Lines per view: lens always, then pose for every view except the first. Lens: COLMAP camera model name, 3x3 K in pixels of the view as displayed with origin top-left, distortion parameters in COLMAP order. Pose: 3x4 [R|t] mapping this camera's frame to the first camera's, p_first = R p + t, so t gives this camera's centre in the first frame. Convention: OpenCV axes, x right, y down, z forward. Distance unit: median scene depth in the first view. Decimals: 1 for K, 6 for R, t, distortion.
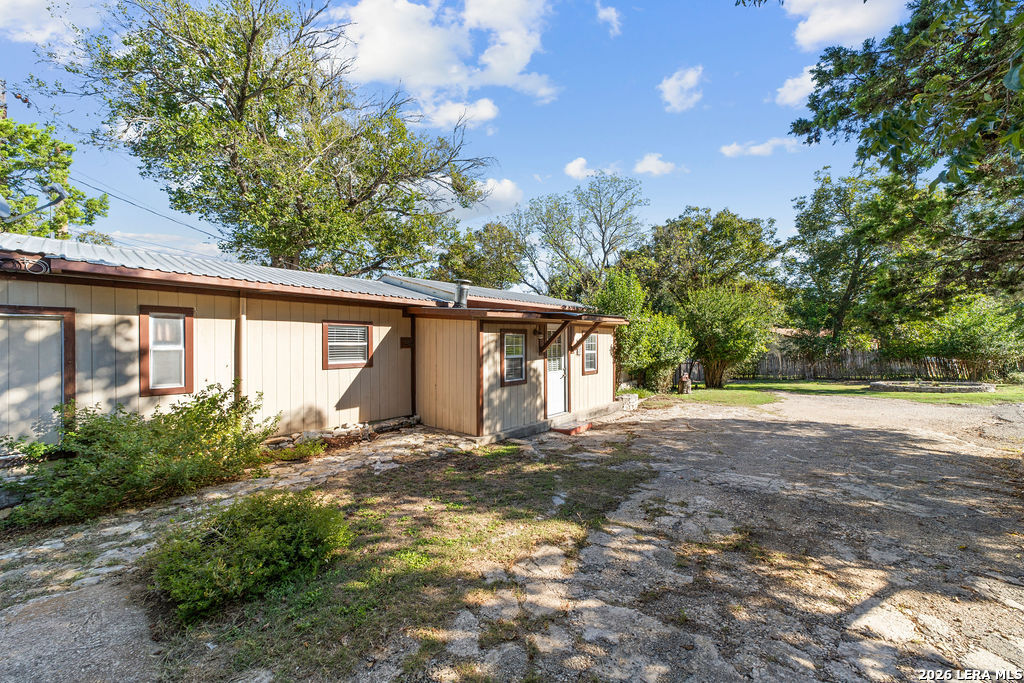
lens RADIAL K [[389.6, 0, 512.0], [0, 389.6, 341.5], [0, 0, 1]] dist [-0.001656, 0.000110]
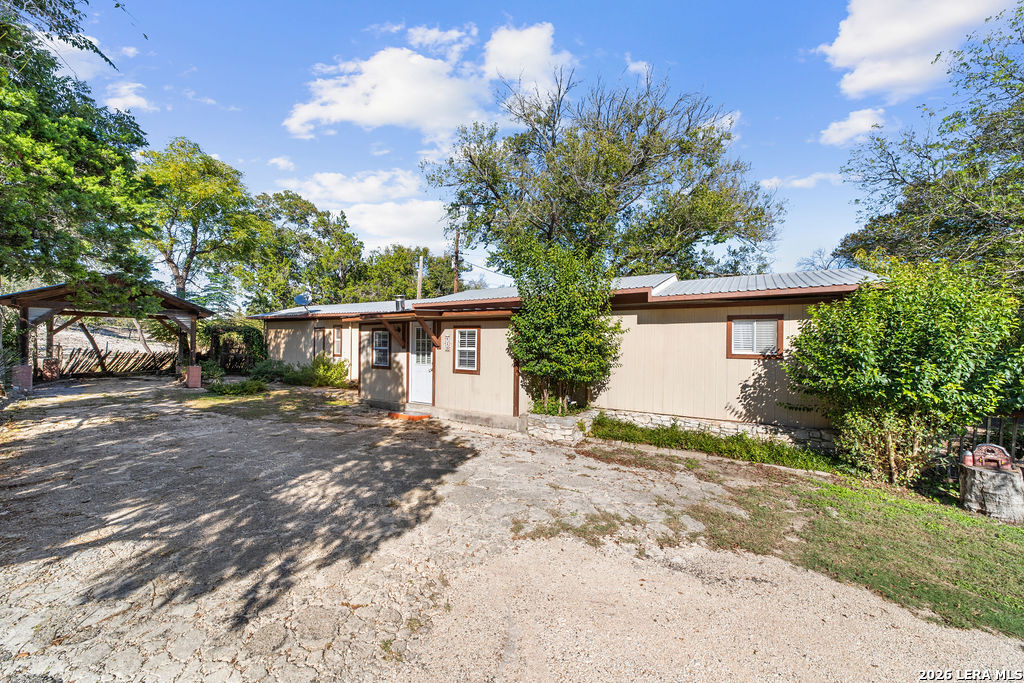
lens RADIAL K [[389.6, 0, 512.0], [0, 389.6, 341.5], [0, 0, 1]] dist [-0.001656, 0.000110]
pose [[0.196725, -0.001542, -0.980457, 1.277676], [0.006554, 0.999978, -0.000258, 0.012667], [0.980437, -0.006376, 0.196731, 1.089792]]
